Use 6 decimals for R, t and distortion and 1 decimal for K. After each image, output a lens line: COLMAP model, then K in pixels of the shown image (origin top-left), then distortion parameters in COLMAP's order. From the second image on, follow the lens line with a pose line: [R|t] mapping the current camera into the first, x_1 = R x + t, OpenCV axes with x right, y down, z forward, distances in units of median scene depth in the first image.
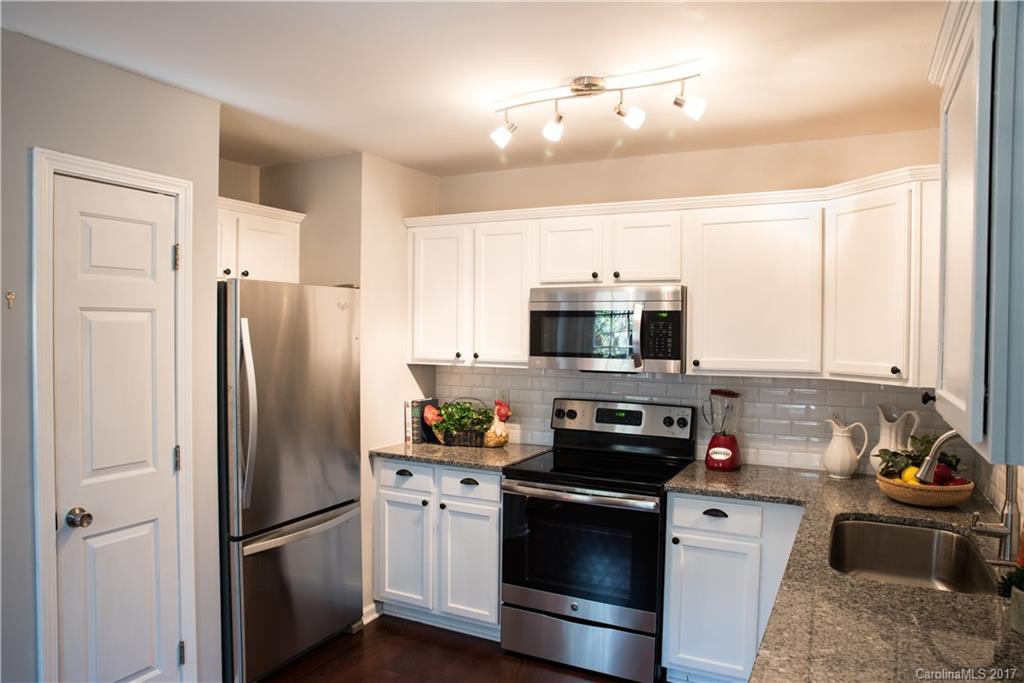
lens RADIAL K [[705.1, 0, 512.8], [0, 705.1, 347.2], [0, 0, 1]] dist [-0.103155, 0.059695]
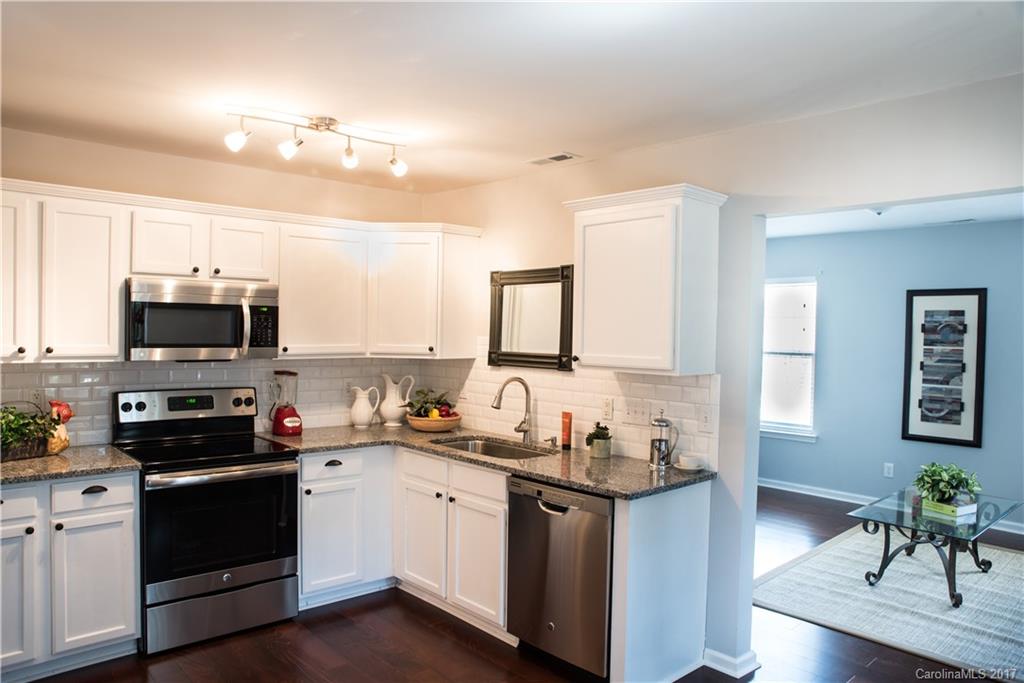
lens RADIAL K [[705.1, 0, 507.2], [0, 705.1, 343.3], [0, 0, 1]] dist [-0.103155, 0.059695]
pose [[0.337752, -0.021513, 0.940989, -0.699376], [0.008845, 0.999767, 0.019682, -0.007937], [-0.941194, 0.001676, 0.337864, 0.210642]]
